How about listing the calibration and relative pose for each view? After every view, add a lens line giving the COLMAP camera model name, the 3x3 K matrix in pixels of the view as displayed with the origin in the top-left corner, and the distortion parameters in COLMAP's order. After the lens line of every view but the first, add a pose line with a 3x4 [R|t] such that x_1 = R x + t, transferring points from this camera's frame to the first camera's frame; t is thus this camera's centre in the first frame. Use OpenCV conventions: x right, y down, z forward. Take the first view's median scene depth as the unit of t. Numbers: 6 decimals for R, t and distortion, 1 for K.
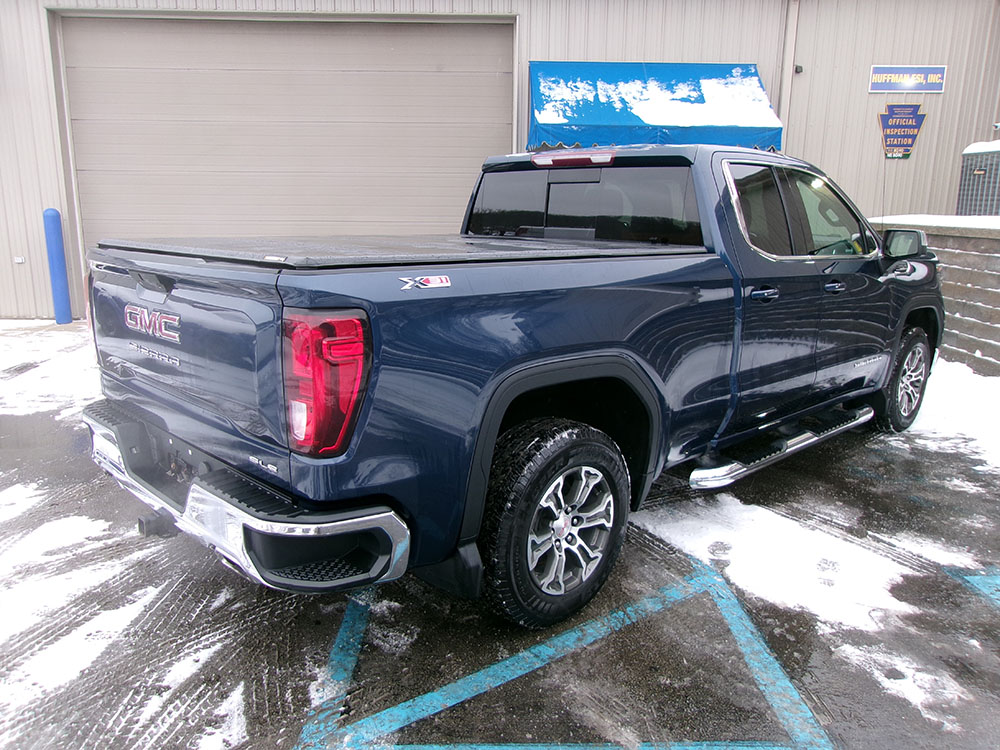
lens RADIAL K [[771.3, 0, 494.6], [0, 771.3, 374.5], [0, 0, 1]] dist [-0.031834, 0.056703]
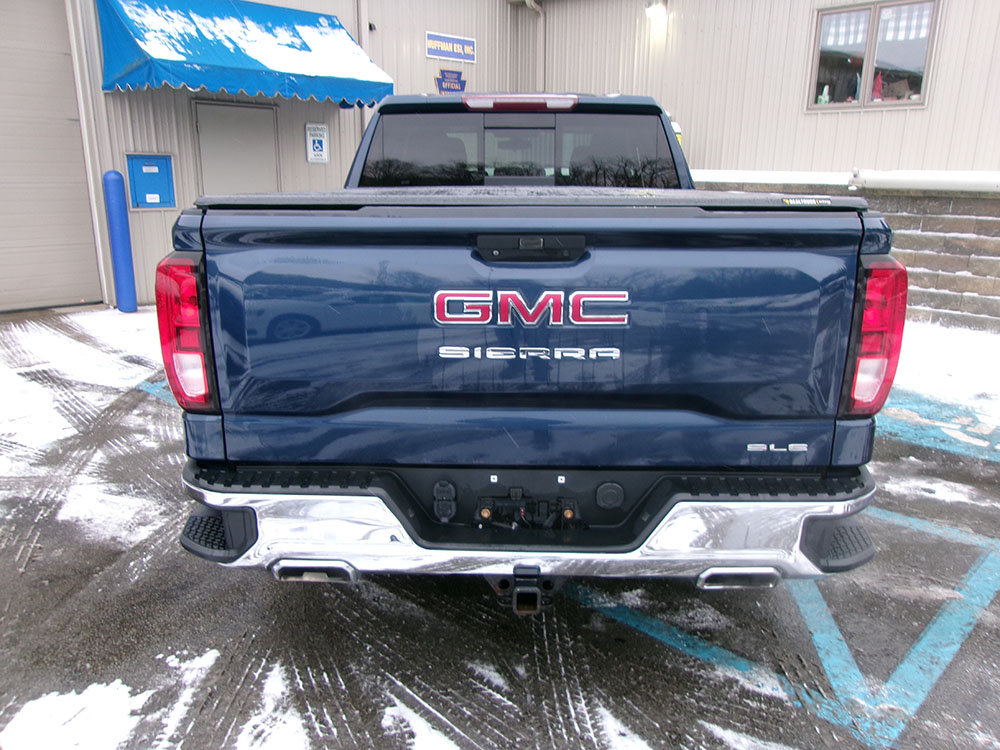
lens RADIAL K [[771.3, 0, 494.6], [0, 771.3, 374.5], [0, 0, 1]] dist [-0.031834, 0.056703]
pose [[0.710567, -0.184772, 0.678936, -0.523215], [0.151835, 0.982437, 0.108460, -0.049173], [-0.687052, 0.026018, 0.726142, 0.287339]]
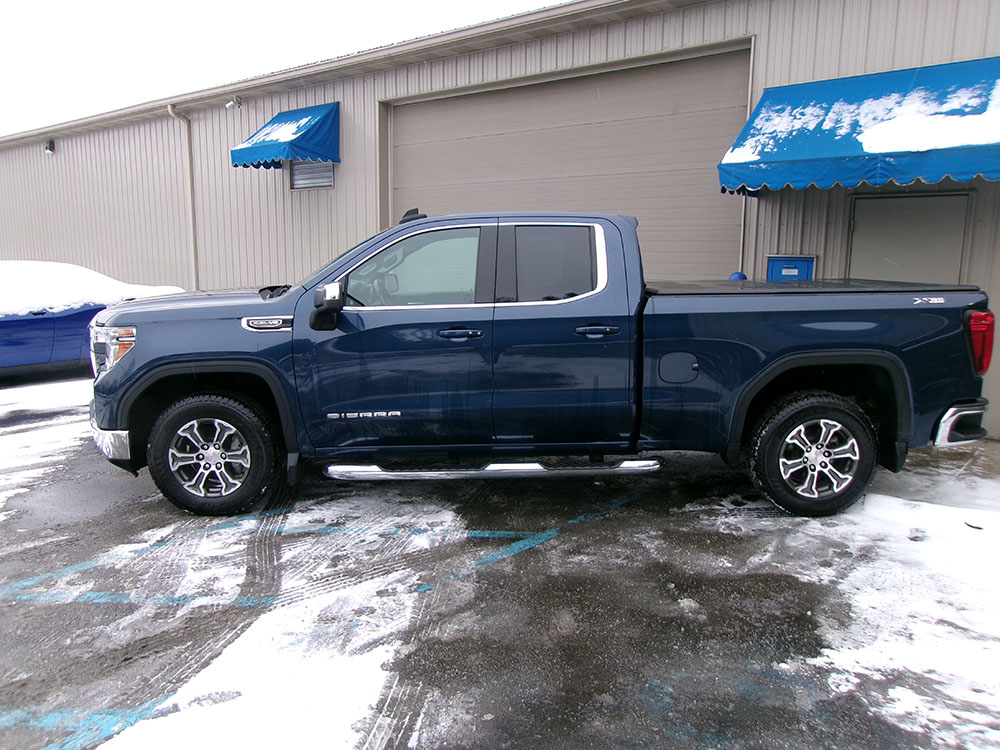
lens RADIAL K [[774.8, 0, 490.3], [0, 774.8, 370.9], [0, 0, 1]] dist [-0.008578, 0.016052]
pose [[0.759421, 0.095551, -0.643544, 0.733432], [-0.143425, 0.989409, -0.022346, -0.092914], [0.634593, 0.109271, 0.765082, 0.409024]]
